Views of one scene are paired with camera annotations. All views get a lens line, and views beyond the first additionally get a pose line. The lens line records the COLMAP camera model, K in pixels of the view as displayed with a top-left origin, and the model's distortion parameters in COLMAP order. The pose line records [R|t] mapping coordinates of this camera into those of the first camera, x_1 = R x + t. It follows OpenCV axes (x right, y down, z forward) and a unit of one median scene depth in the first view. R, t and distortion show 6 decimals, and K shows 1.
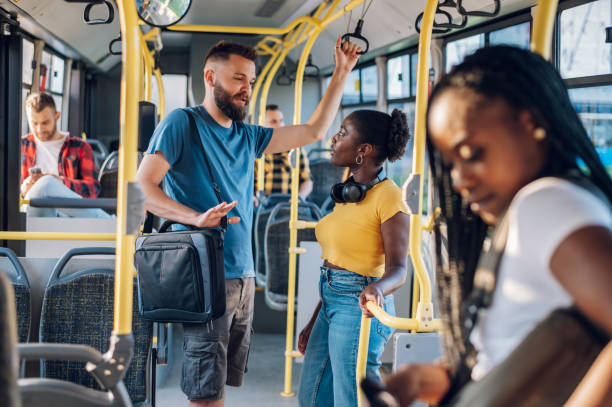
lens RADIAL K [[1114.7, 0, 306.0], [0, 1114.7, 203.5], [0, 0, 1]] dist [0.004147, 0.005552]
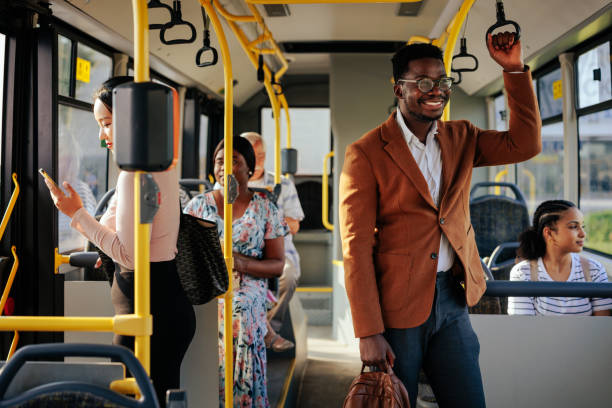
lens RADIAL K [[1035.0, 0, 306.0], [0, 1035.0, 204.0], [0, 0, 1]] dist [0.011142, 0.092133]
pose [[0.984947, -0.026043, -0.170881, 0.013332], [0.017795, 0.998610, -0.049620, -0.001775], [0.171936, 0.045832, 0.984041, 0.333131]]
